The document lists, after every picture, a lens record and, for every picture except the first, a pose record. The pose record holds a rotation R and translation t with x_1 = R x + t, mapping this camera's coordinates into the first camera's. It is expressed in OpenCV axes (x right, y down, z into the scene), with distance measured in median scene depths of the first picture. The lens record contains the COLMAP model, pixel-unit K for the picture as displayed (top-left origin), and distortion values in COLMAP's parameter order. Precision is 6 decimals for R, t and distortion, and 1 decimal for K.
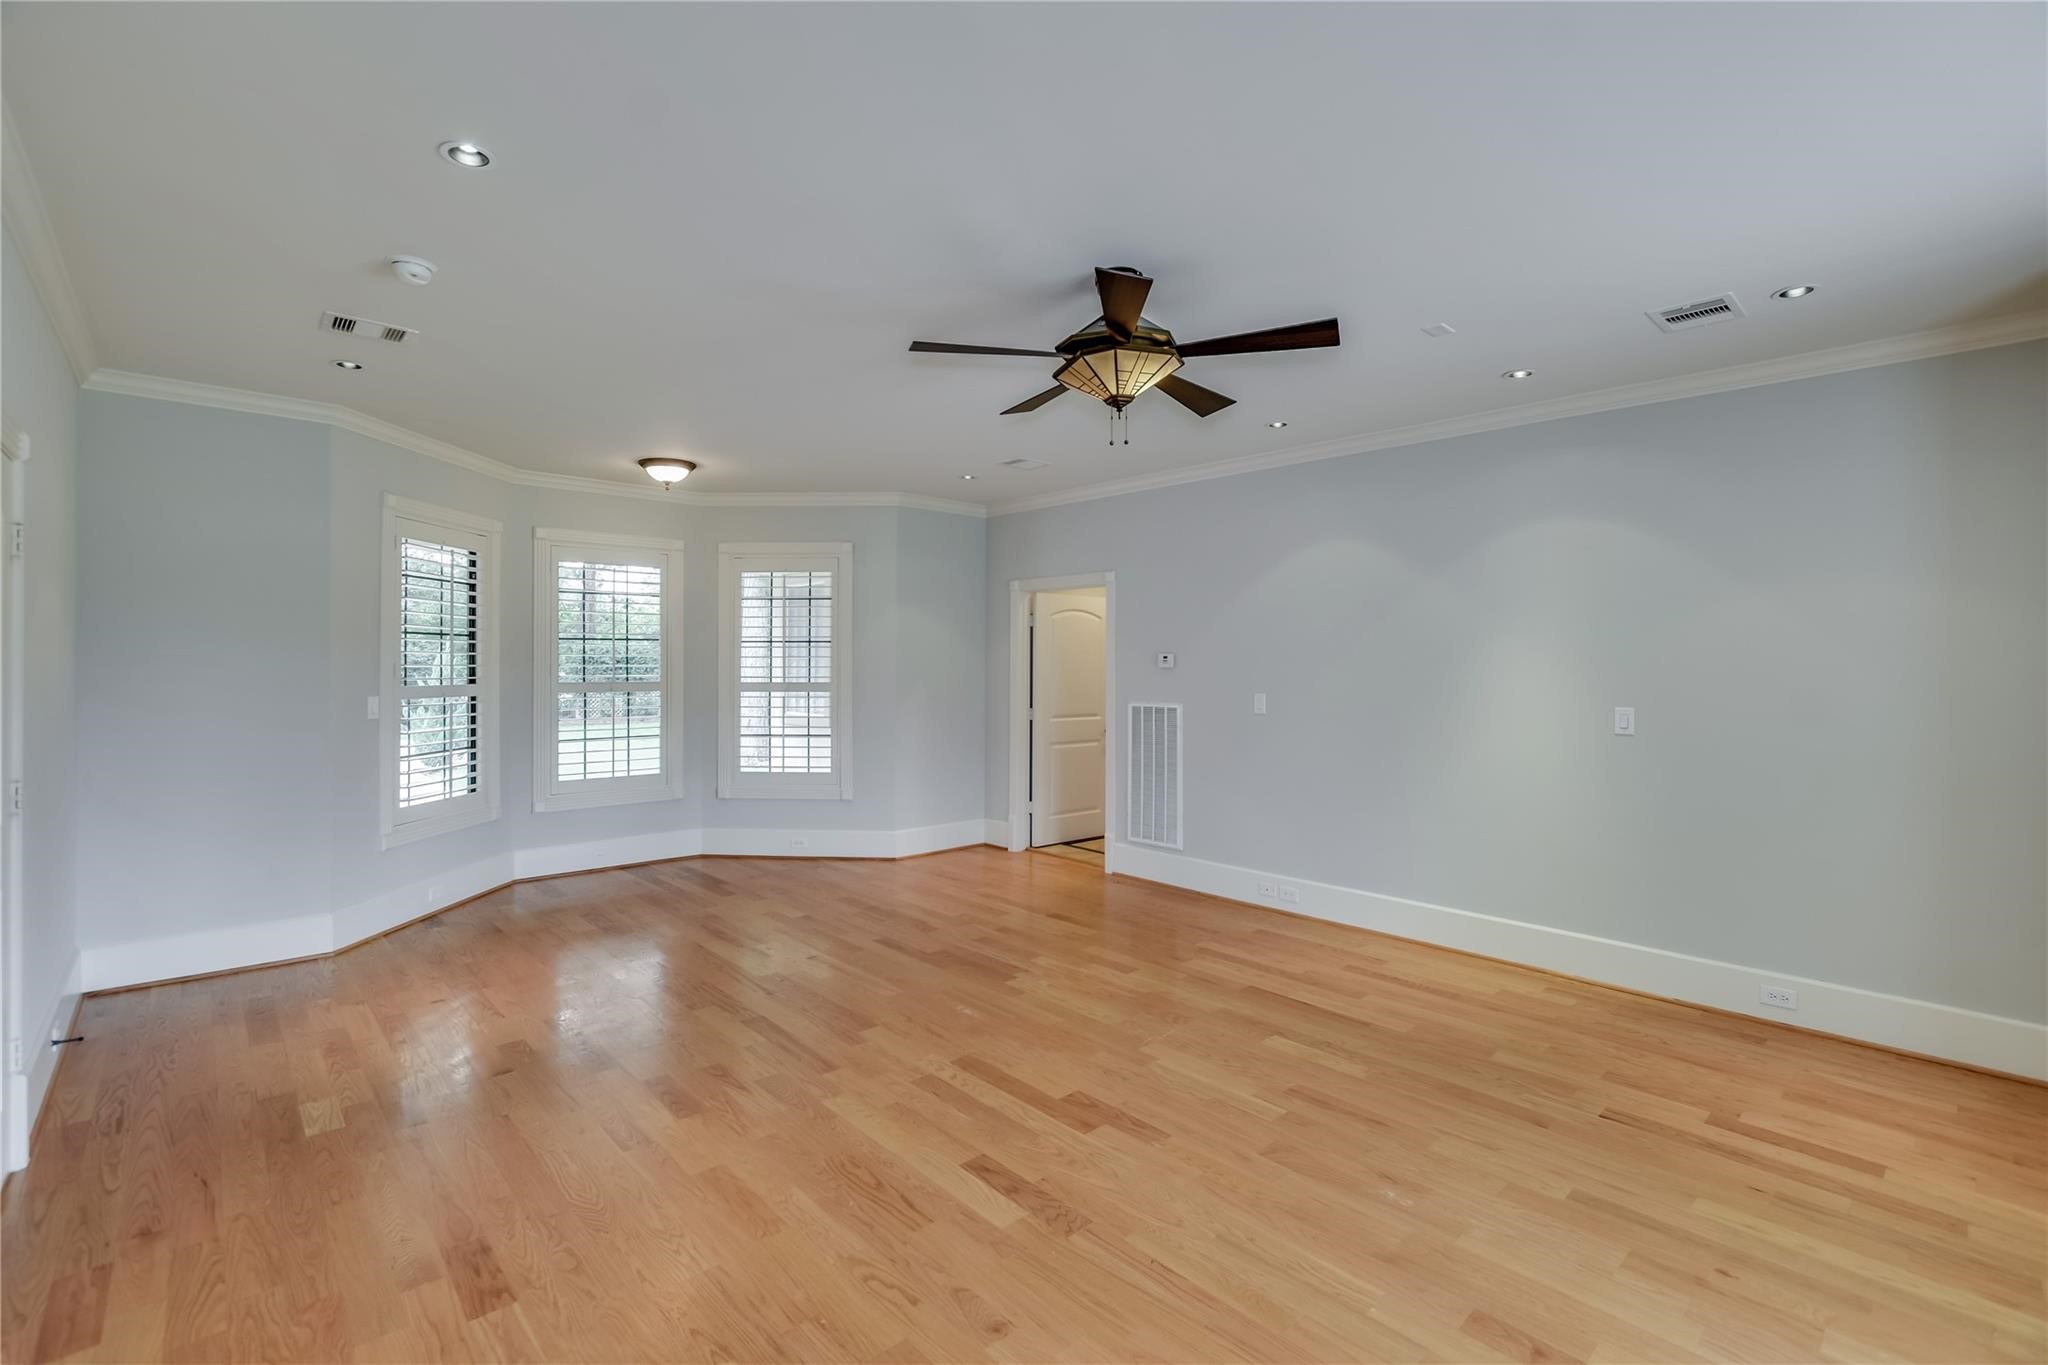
lens RADIAL K [[912.3, 0, 1021.6], [0, 912.3, 674.9], [0, 0, 1]] dist [-0.024851, 0.012262]
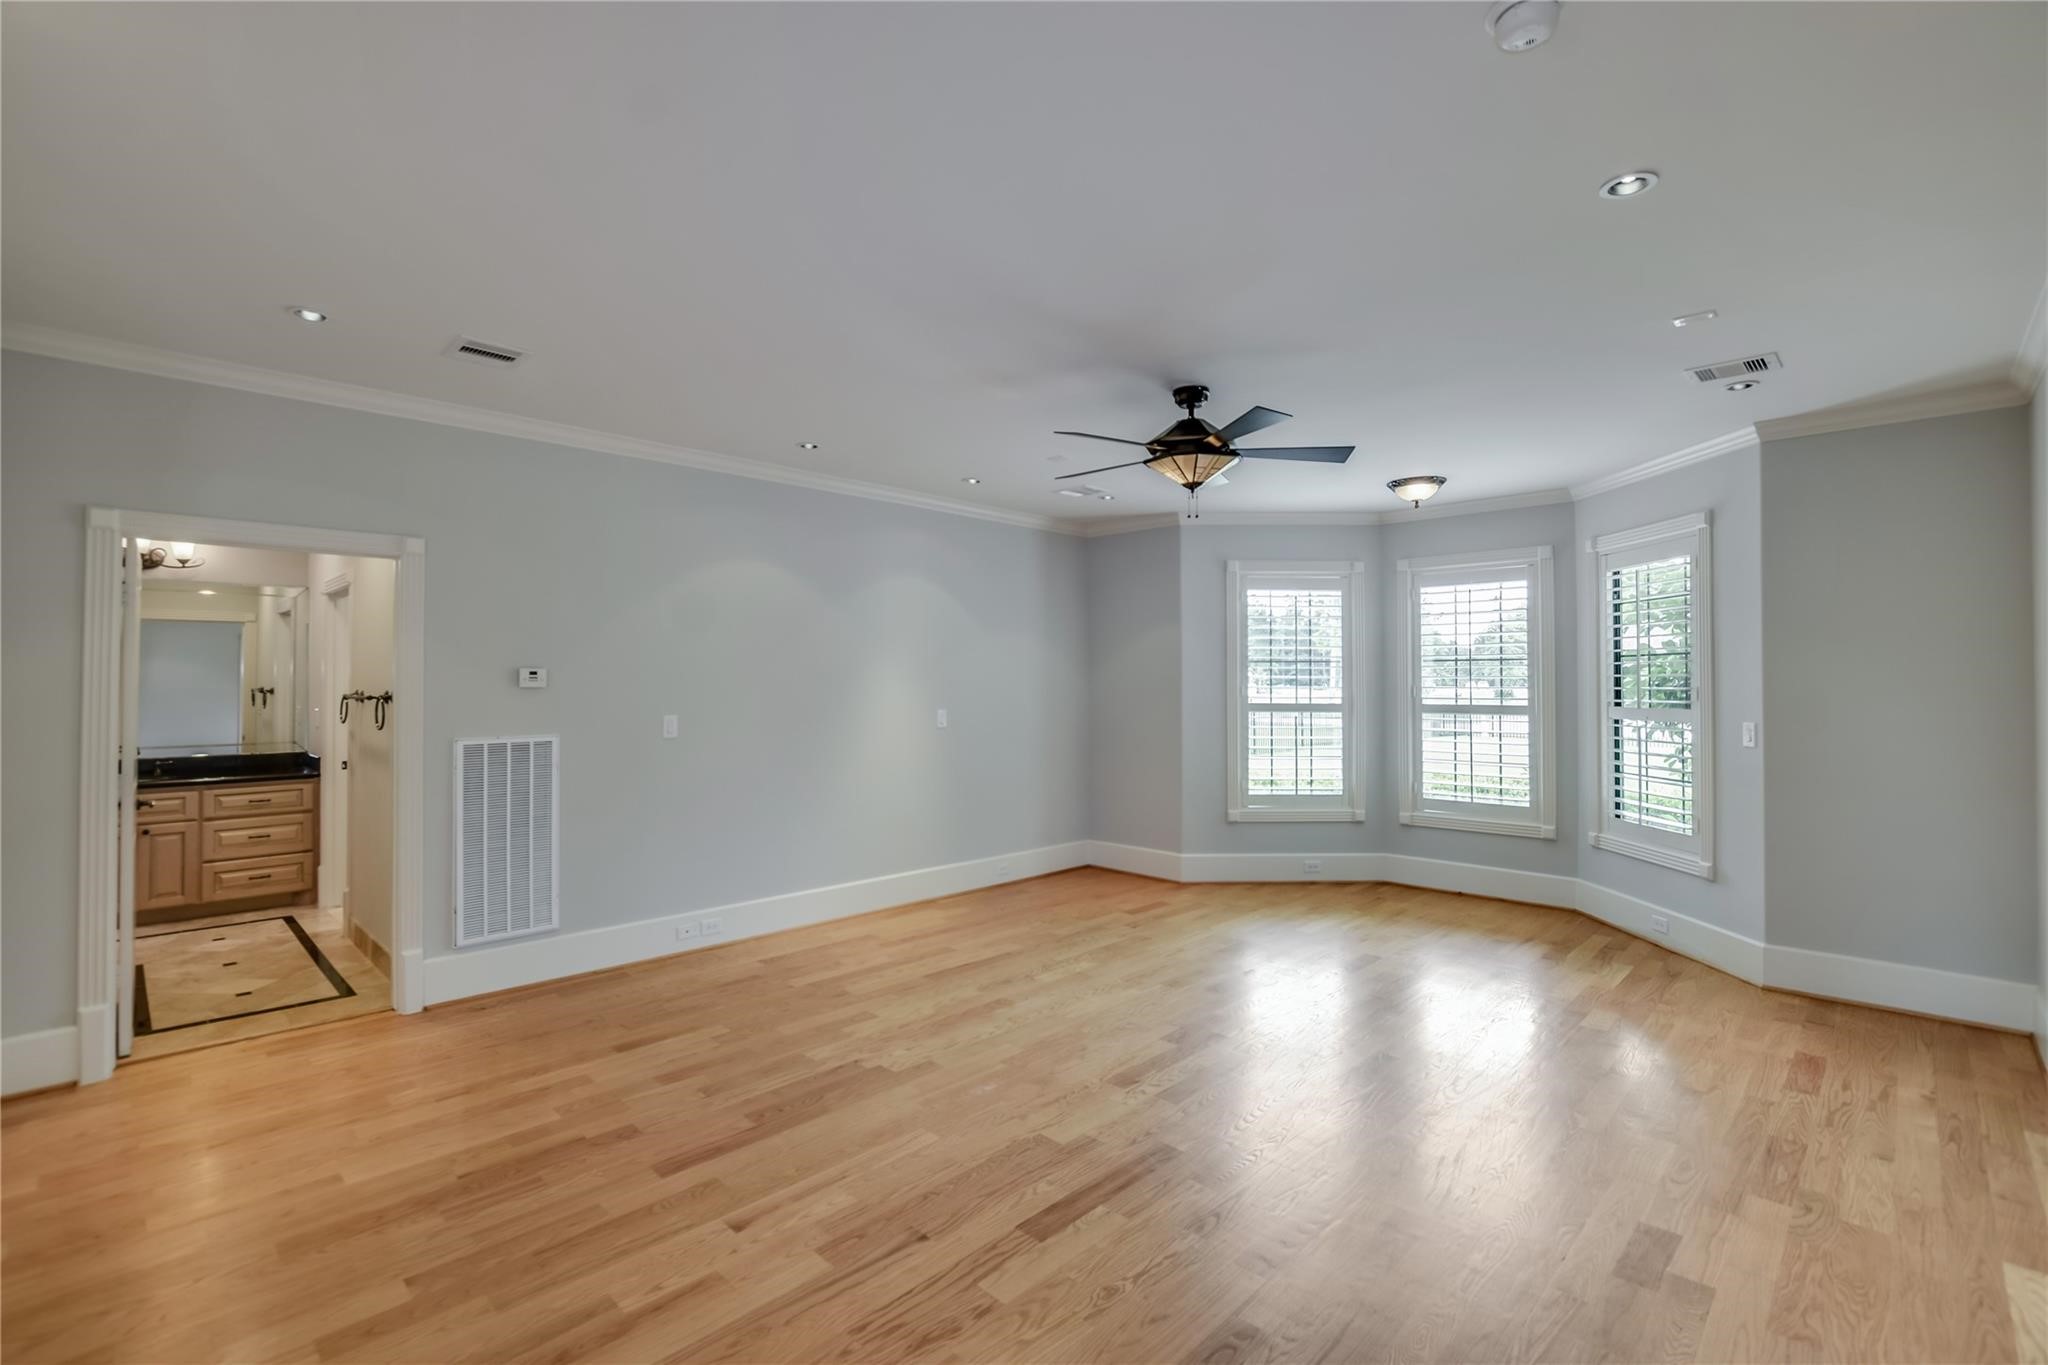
lens RADIAL K [[912.3, 0, 1021.6], [0, 912.3, 674.9], [0, 0, 1]] dist [-0.024851, 0.012262]
pose [[-0.053299, 0.002501, 0.998575, -0.778430], [0.008504, 0.999962, -0.002051, -0.017282], [-0.998542, 0.008382, -0.053319, 0.851957]]
